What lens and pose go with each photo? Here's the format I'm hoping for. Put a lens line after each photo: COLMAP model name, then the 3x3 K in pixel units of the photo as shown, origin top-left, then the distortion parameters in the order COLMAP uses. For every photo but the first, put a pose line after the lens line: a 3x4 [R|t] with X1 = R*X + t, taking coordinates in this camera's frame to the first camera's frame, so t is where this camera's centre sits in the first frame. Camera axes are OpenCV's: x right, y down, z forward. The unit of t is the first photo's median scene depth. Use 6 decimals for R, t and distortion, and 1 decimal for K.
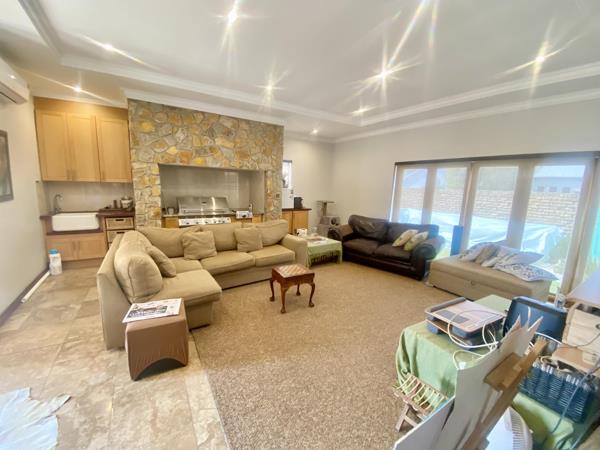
lens RADIAL K [[247.8, 0, 297.6], [0, 247.8, 223.8], [0, 0, 1]] dist [0.053953, -0.038293]
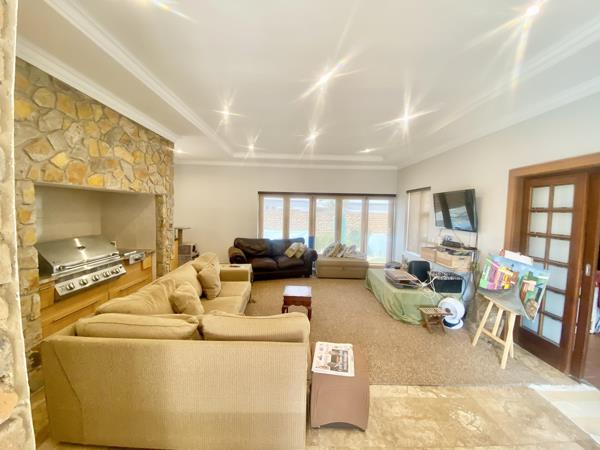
lens RADIAL K [[247.8, 0, 297.6], [0, 247.8, 223.8], [0, 0, 1]] dist [0.053953, -0.038293]
pose [[0.501787, -0.073044, 0.861902, -0.701369], [0.132573, 0.991150, 0.006815, -0.087532], [-0.854771, 0.110845, 0.507030, 0.293343]]
